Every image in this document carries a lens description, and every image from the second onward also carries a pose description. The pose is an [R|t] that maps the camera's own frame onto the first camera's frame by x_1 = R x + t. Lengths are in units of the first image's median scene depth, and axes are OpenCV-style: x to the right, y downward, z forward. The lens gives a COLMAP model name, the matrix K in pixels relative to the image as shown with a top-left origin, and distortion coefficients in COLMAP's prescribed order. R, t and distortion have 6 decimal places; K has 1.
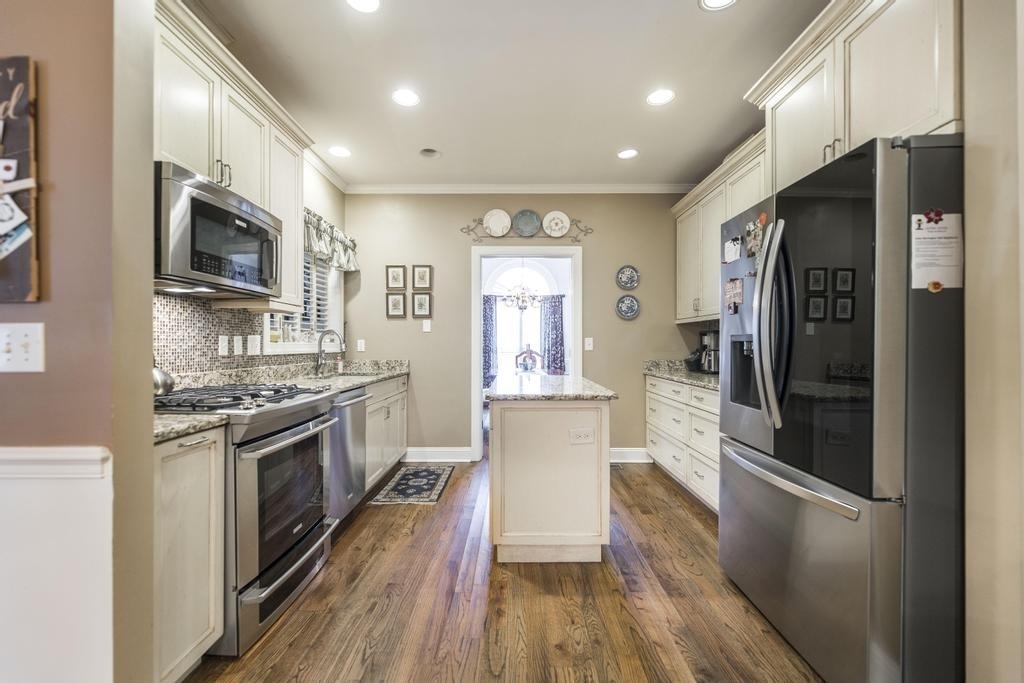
lens RADIAL K [[417.8, 0, 510.6], [0, 417.8, 343.7], [0, 0, 1]] dist [0.001284, -0.000177]
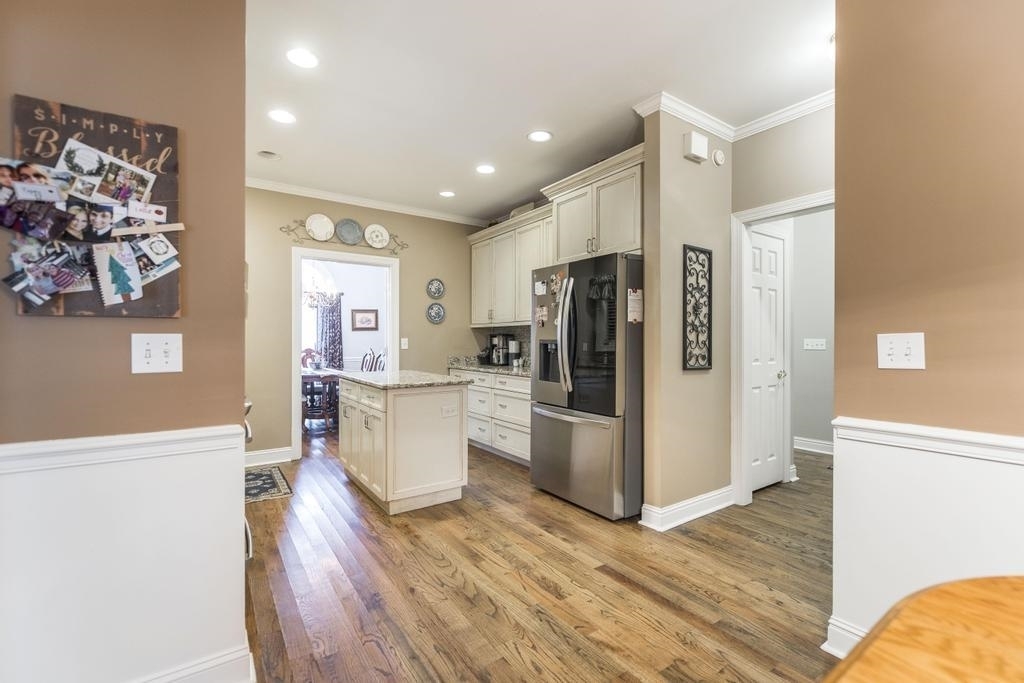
lens RADIAL K [[449.6, 0, 507.2], [0, 449.6, 343.0], [0, 0, 1]] dist [0.000199, -0.000111]
pose [[0.823853, -0.001067, 0.566802, -0.523435], [-0.002145, 0.999985, 0.005000, -0.014860], [-0.566799, -0.005335, 0.823839, -0.345523]]
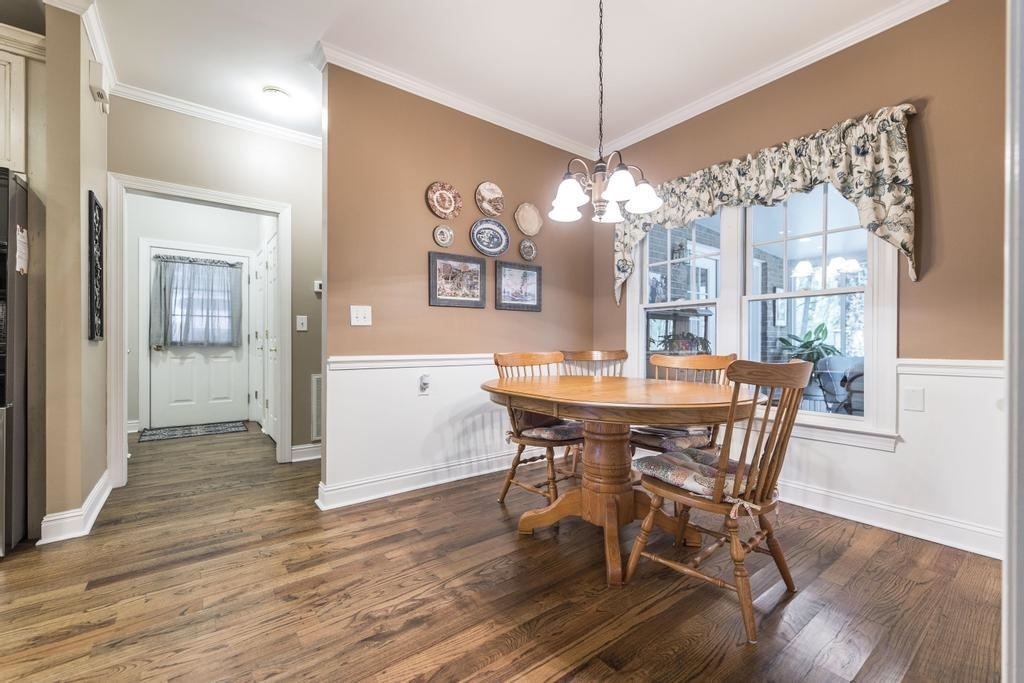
lens RADIAL K [[417.8, 0, 510.6], [0, 417.8, 343.7], [0, 0, 1]] dist [0.001284, -0.000177]
pose [[-0.604245, -0.003947, 0.796789, -0.805381], [-0.006383, 0.999980, 0.000113, 0.074936], [-0.796773, -0.005017, -0.604258, 0.253289]]
